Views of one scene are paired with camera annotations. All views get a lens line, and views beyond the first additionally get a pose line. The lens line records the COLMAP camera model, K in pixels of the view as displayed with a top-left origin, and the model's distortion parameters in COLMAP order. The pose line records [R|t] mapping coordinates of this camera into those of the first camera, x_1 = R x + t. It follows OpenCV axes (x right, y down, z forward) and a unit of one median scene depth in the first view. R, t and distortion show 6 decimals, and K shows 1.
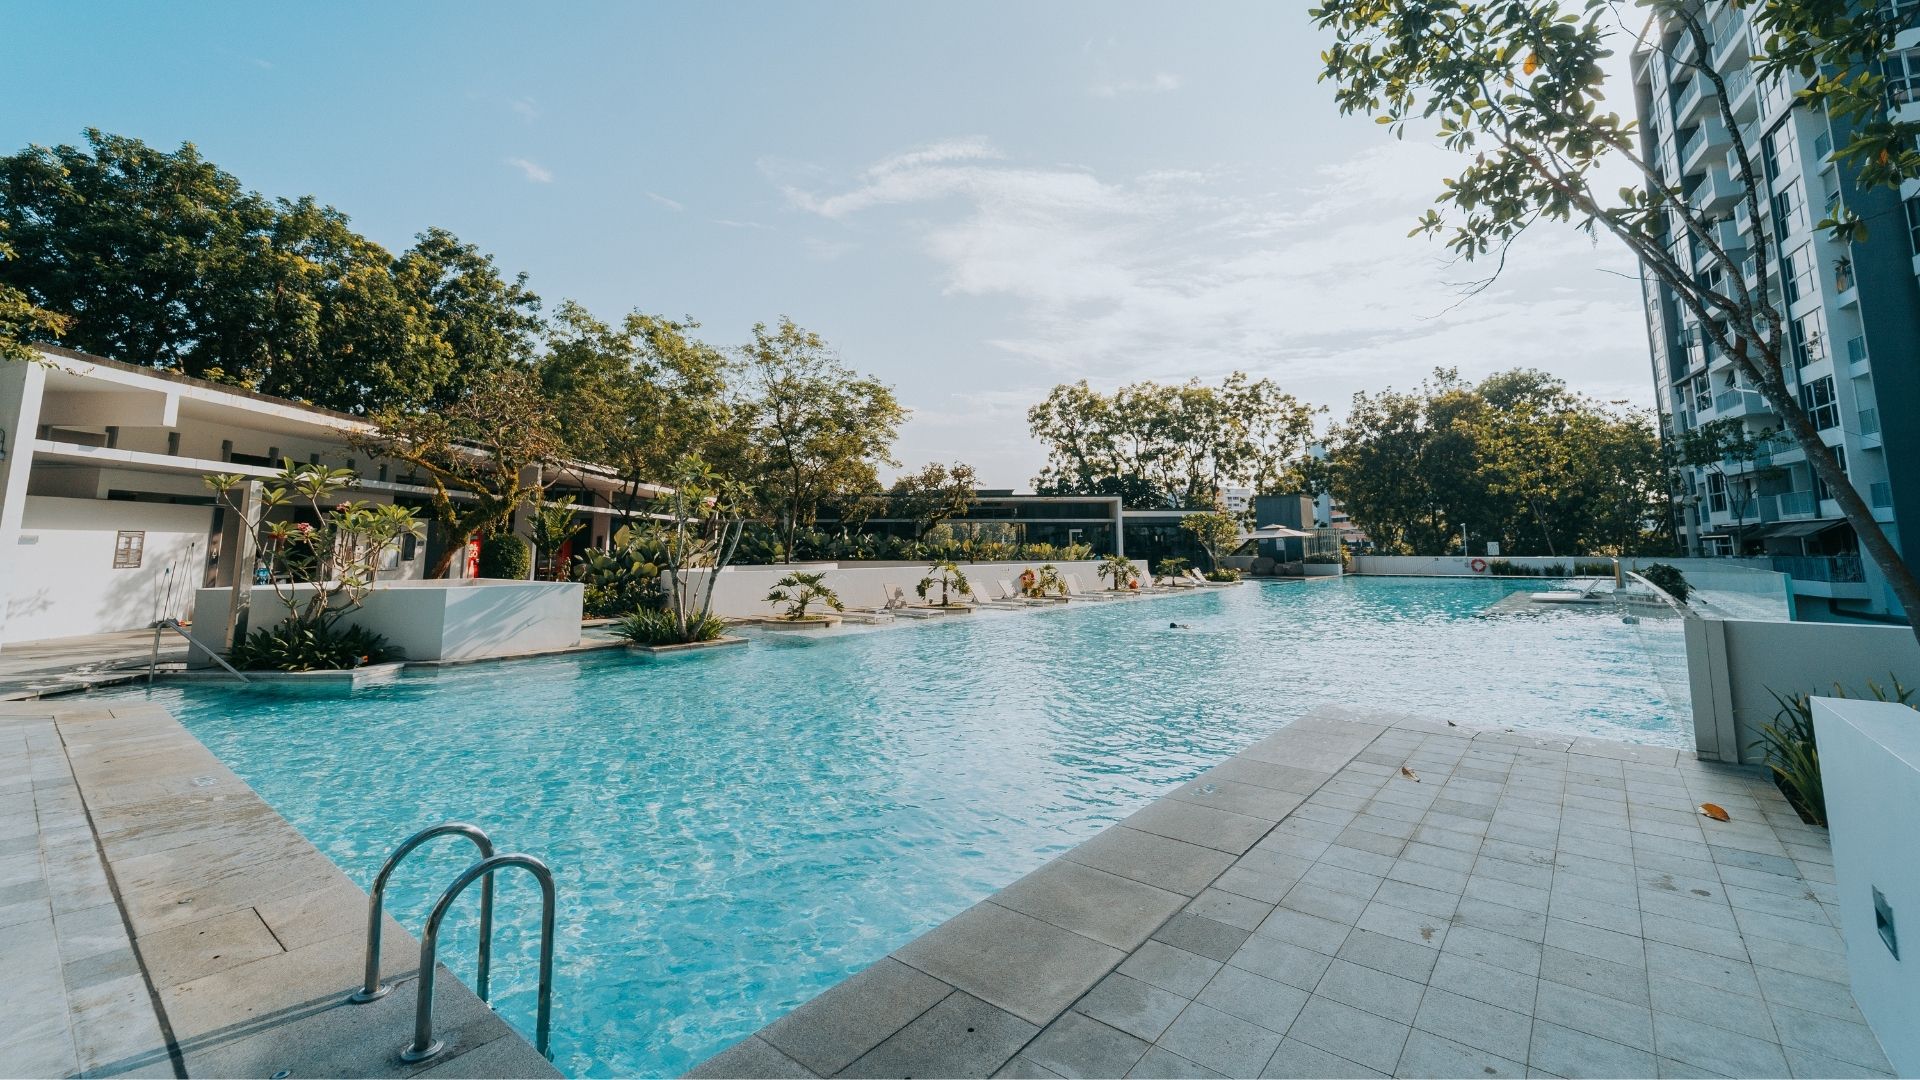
lens RADIAL K [[791.1, 0, 973.1], [0, 791.1, 442.3], [0, 0, 1]] dist [0.017034, -0.000561]
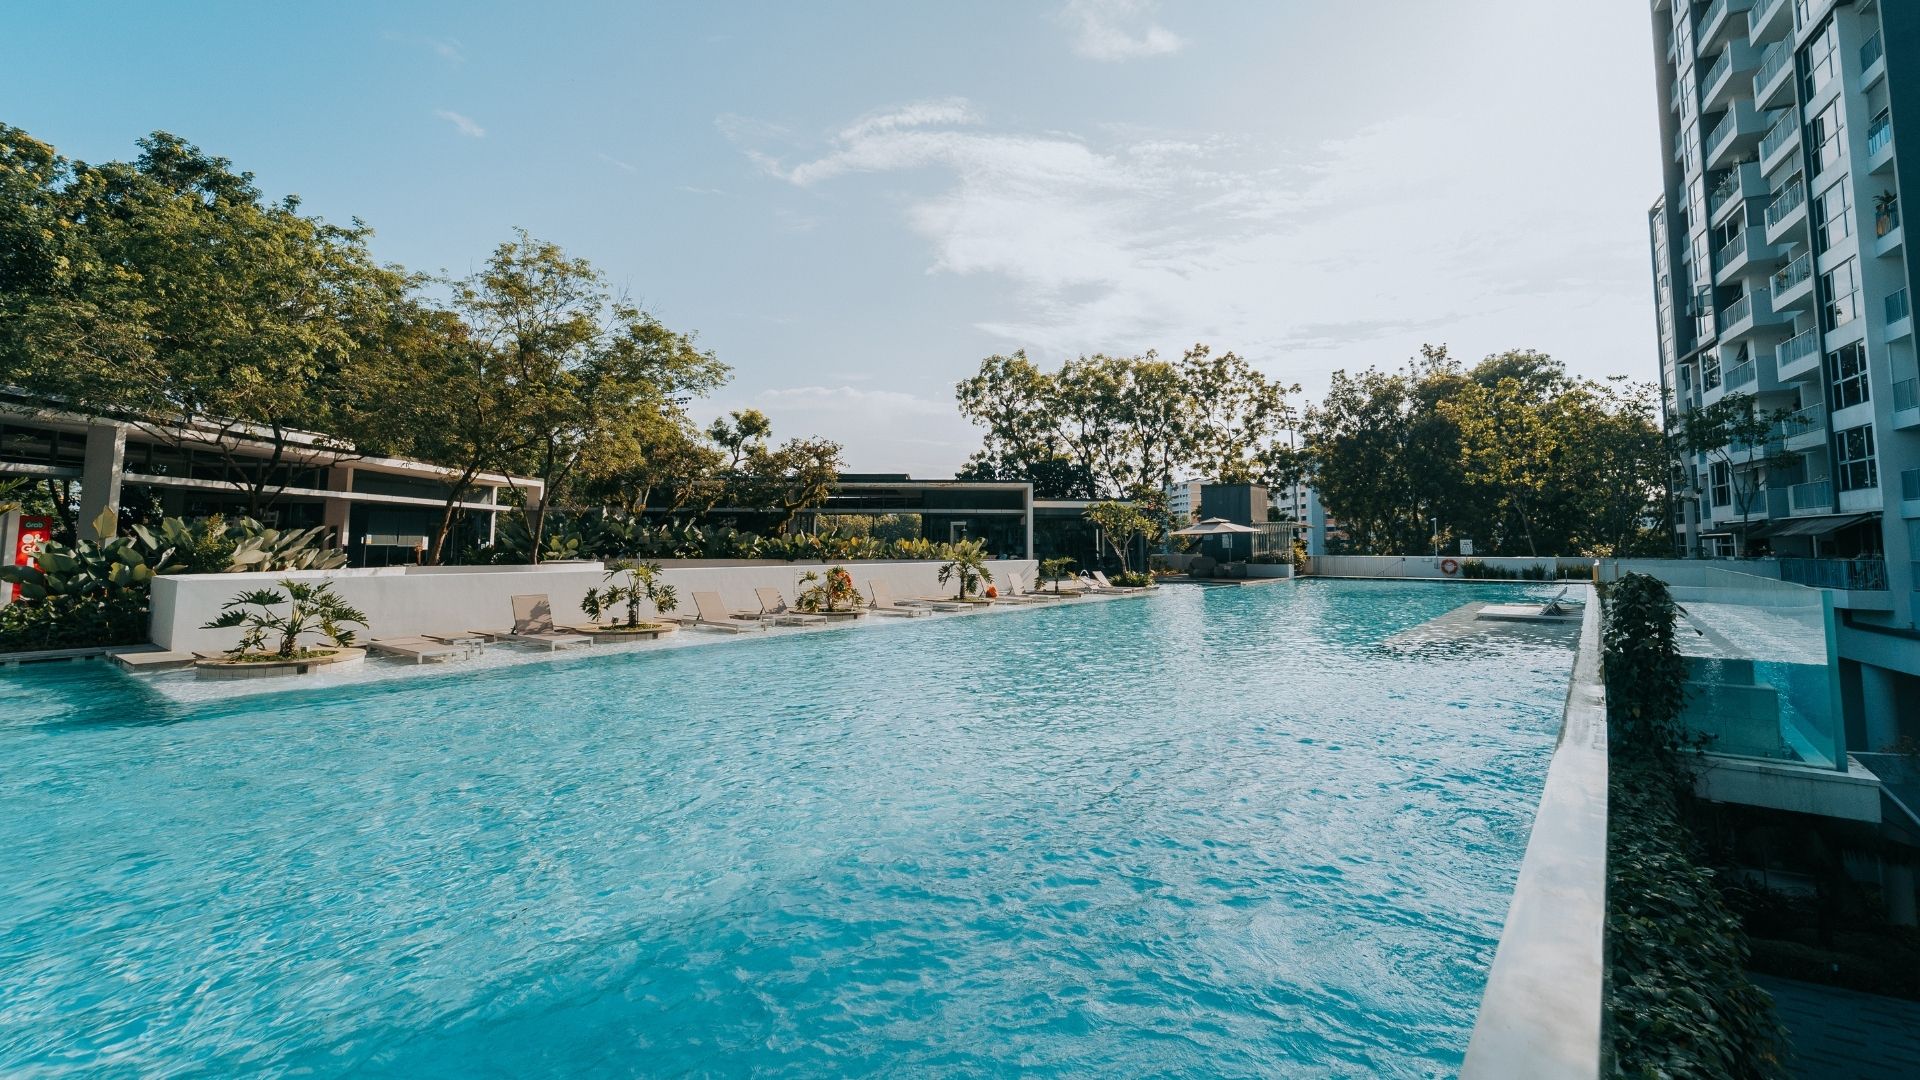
lens RADIAL K [[830.5, 0, 1000.3], [0, 830.5, 461.7], [0, 0, 1]] dist [0.012667, 0.000950]
pose [[0.999157, 0.008505, 0.040171, 0.080367], [-0.009799, 0.999436, 0.032114, 0.013028], [-0.039875, -0.032481, 0.998677, 0.092831]]
